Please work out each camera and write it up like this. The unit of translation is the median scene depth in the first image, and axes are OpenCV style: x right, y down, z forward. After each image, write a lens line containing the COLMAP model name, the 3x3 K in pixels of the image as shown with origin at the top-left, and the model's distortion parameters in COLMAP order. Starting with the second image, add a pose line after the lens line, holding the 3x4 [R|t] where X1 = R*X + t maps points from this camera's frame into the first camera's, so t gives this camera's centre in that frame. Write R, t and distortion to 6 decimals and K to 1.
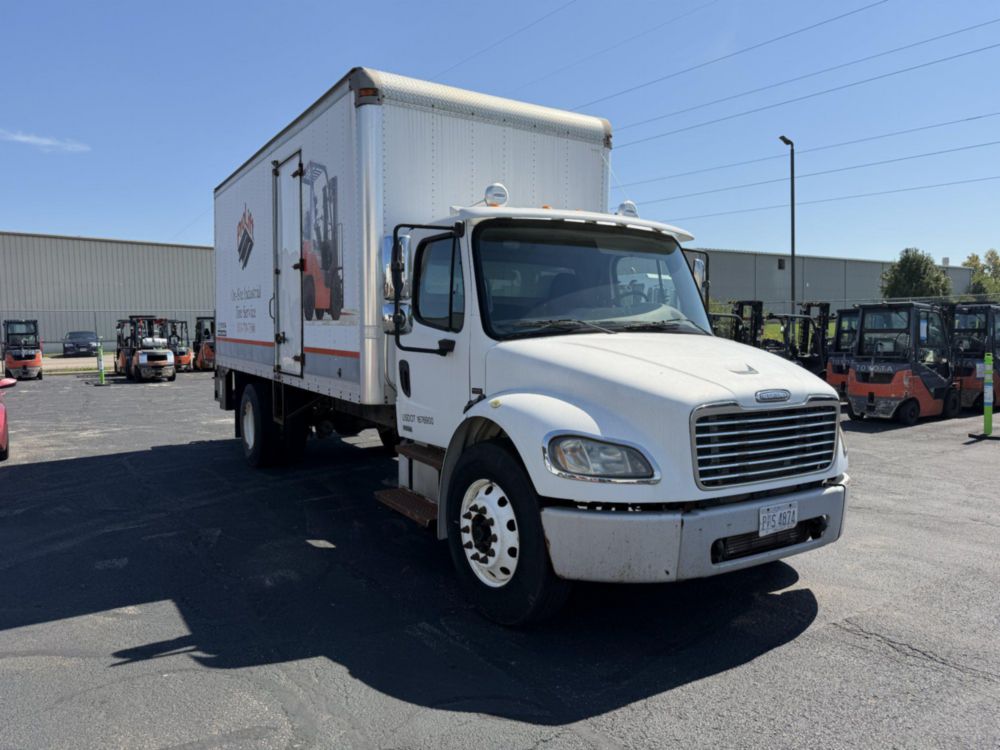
lens RADIAL K [[698.2, 0, 500.0], [0, 698.2, 375.0], [0, 0, 1]] dist [0.129466, -0.179668]
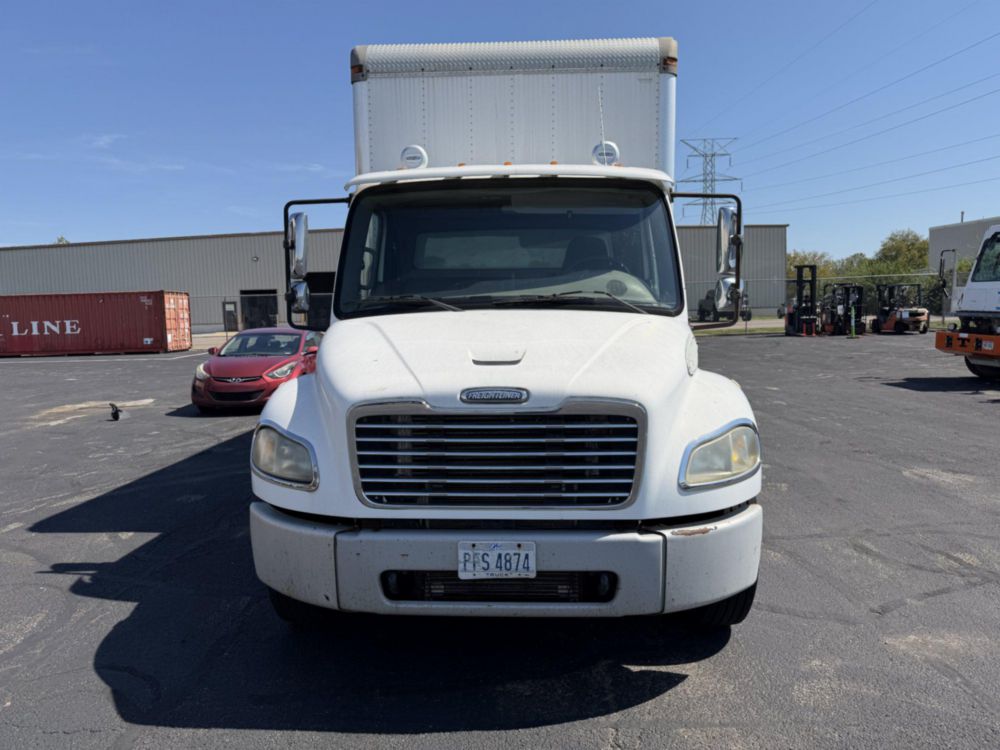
lens RADIAL K [[698.2, 0, 500.0], [0, 698.2, 375.0], [0, 0, 1]] dist [0.129466, -0.179668]
pose [[0.820609, 0.045809, -0.569652, 0.819893], [-0.024759, 0.998696, 0.044645, -0.026160], [0.570954, -0.022532, 0.820673, 0.405631]]
